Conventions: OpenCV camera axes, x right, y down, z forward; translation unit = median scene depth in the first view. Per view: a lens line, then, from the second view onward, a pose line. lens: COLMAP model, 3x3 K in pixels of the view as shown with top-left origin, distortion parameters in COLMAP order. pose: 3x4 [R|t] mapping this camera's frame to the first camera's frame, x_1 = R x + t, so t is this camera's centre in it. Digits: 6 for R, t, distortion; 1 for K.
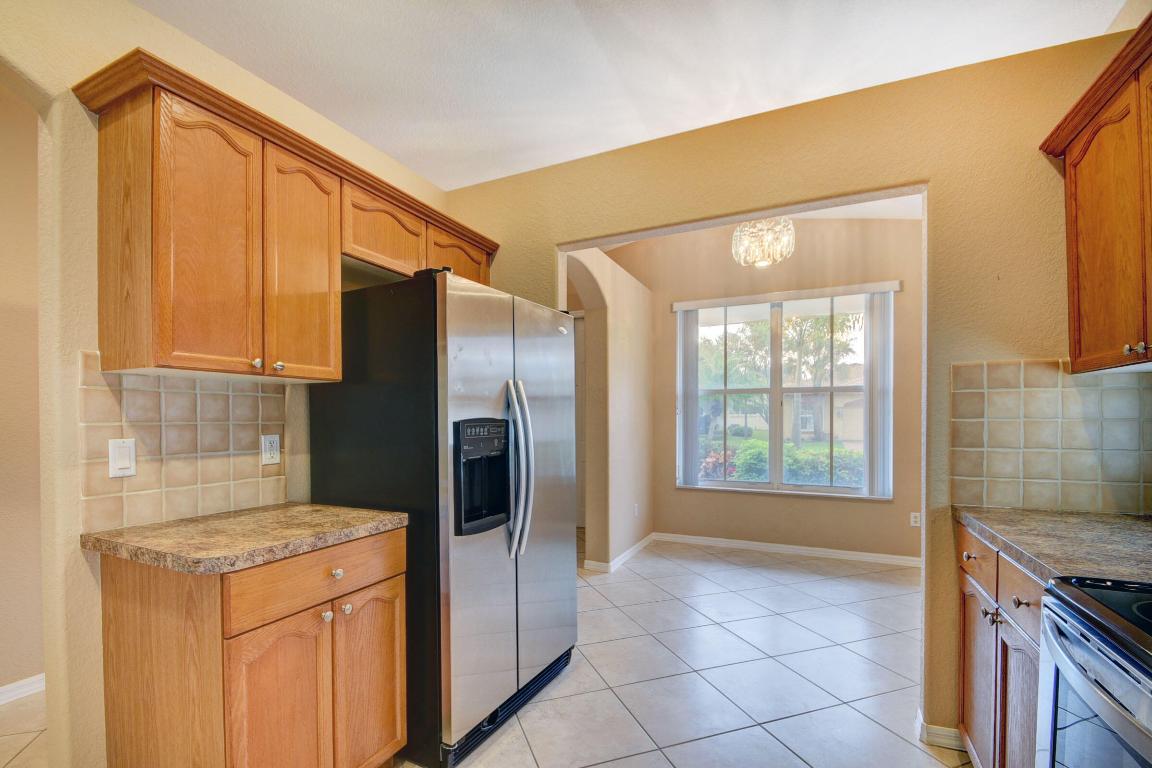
lens RADIAL K [[506.7, 0, 568.7], [0, 506.7, 421.2], [0, 0, 1]] dist [0.008834, -0.014551]
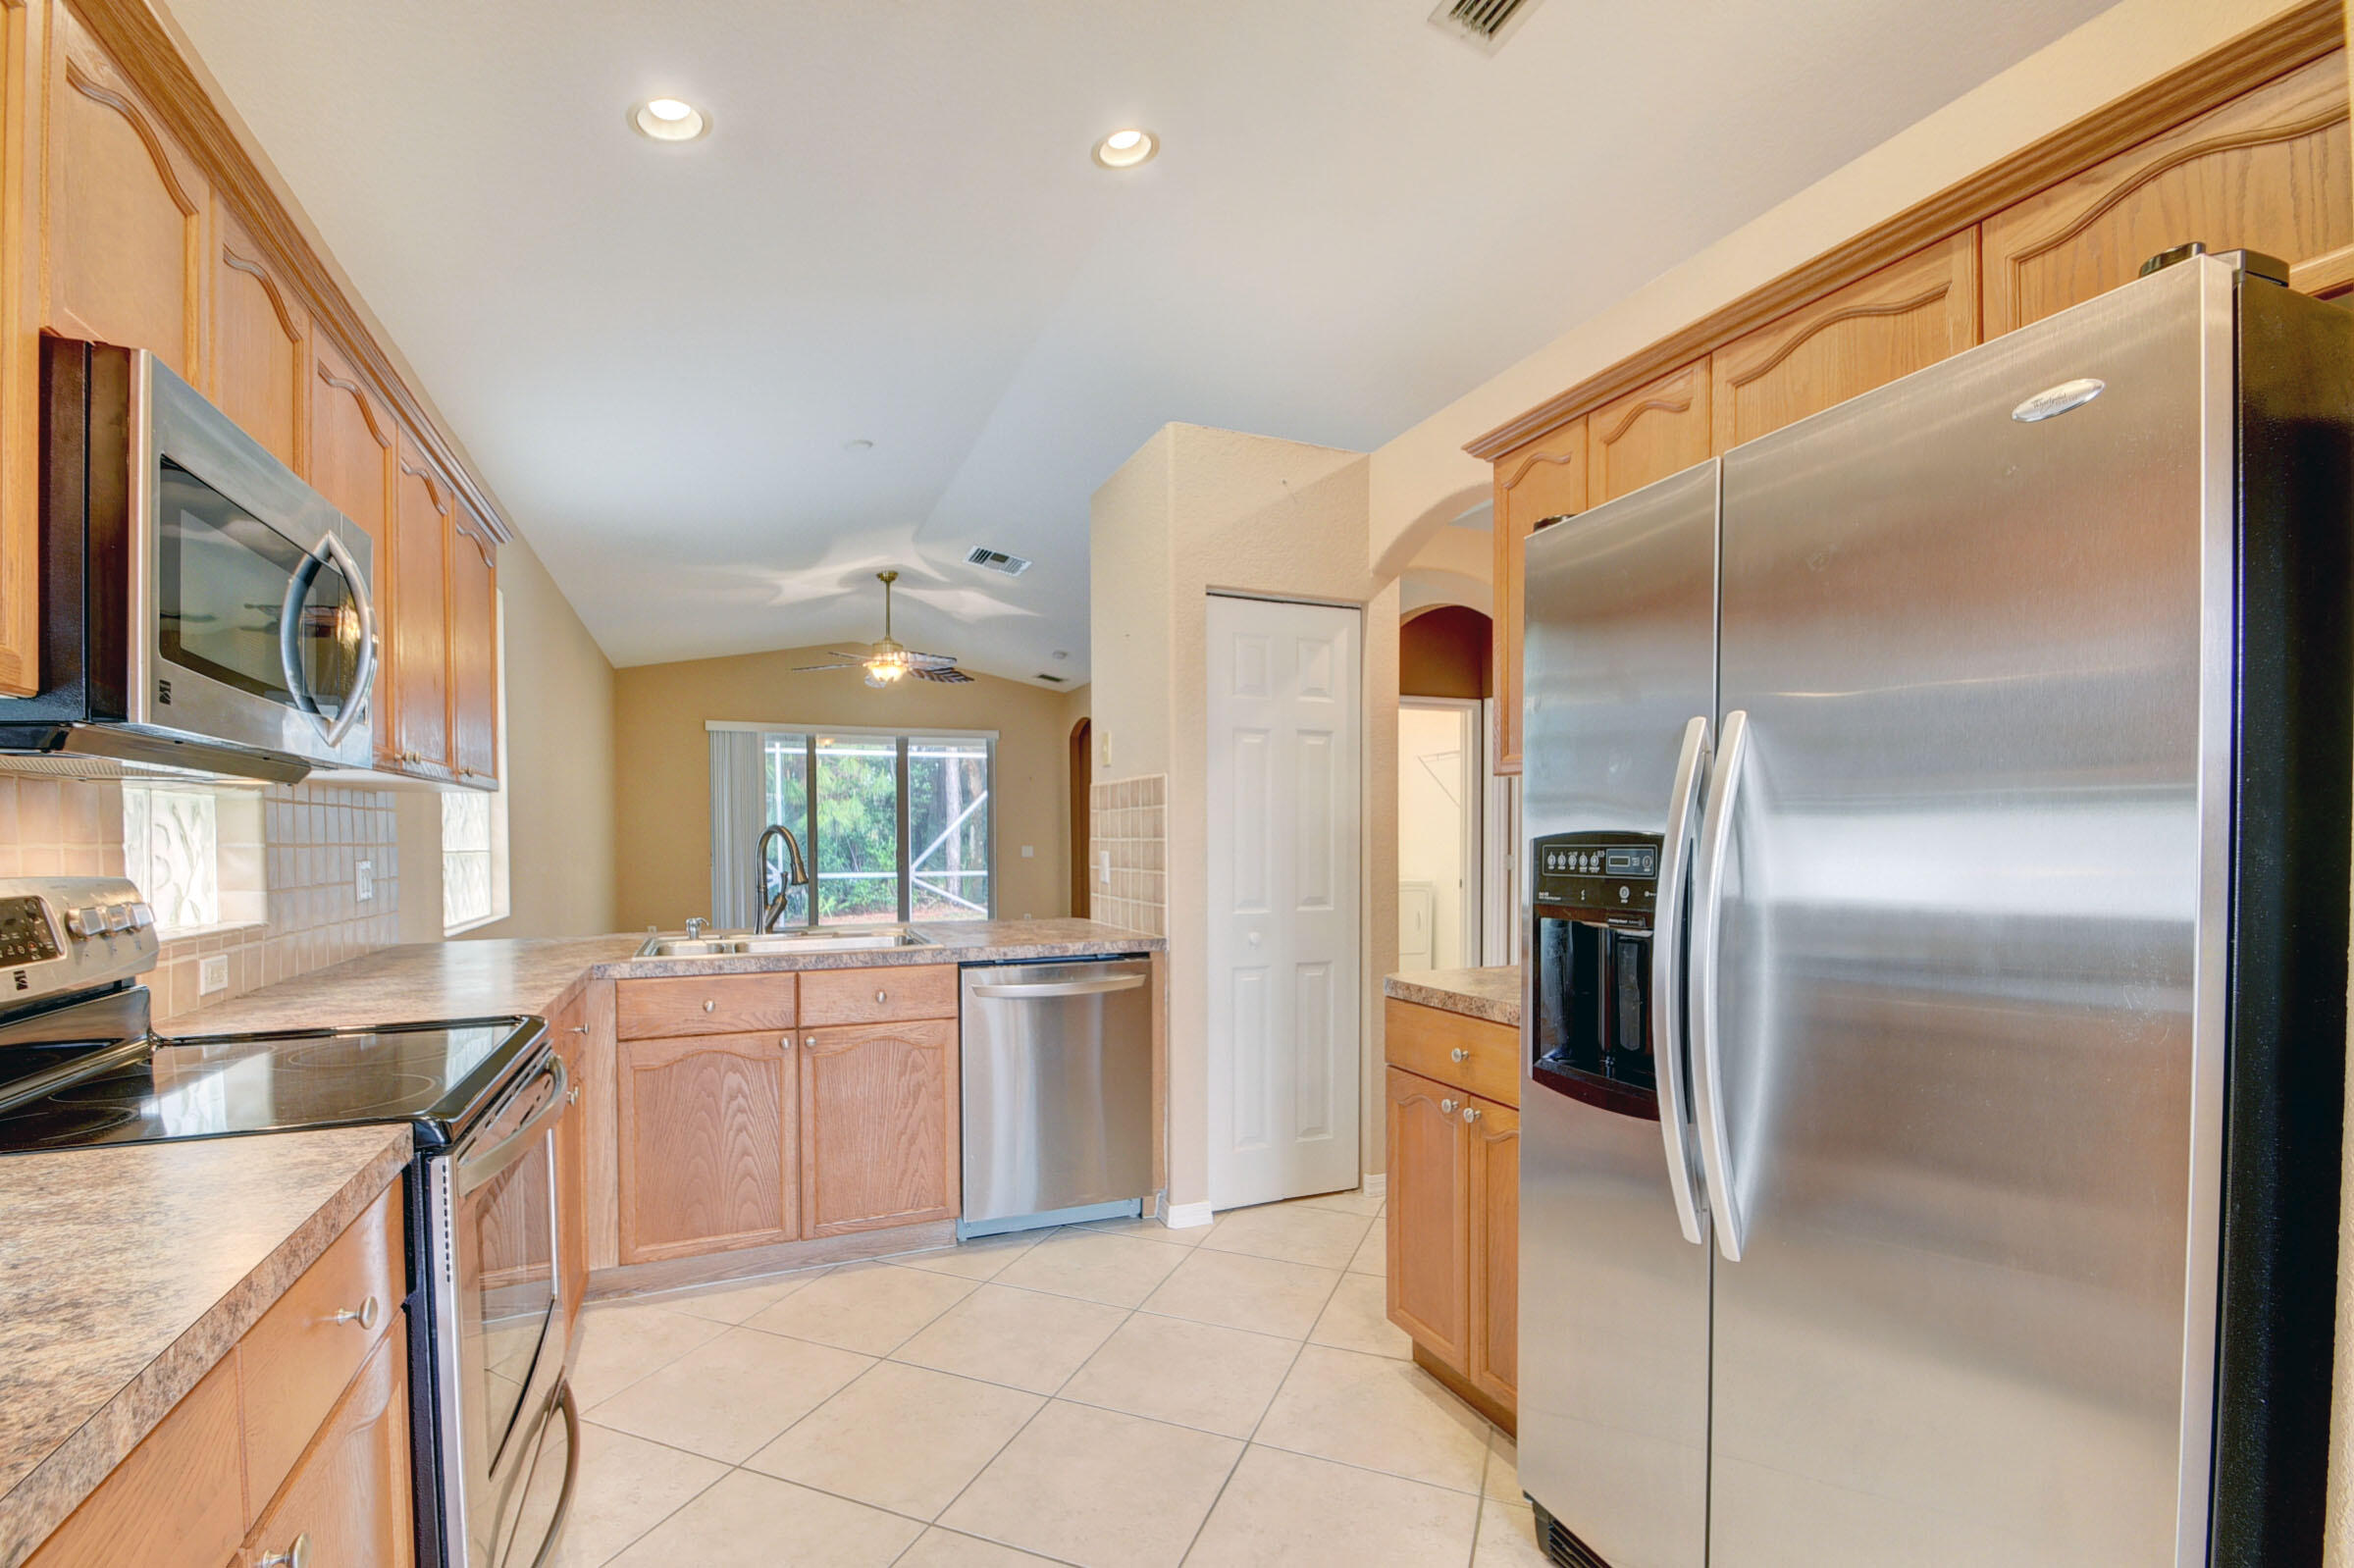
lens RADIAL K [[1035.3, 0, 1162.0], [0, 1035.3, 859.9], [0, 0, 1]] dist [0.008834, -0.014551]
pose [[-0.654564, 0.021724, -0.755695, 0.287221], [0.002545, 0.999645, 0.026532, -0.002452], [0.756002, 0.015443, -0.654387, 0.538995]]
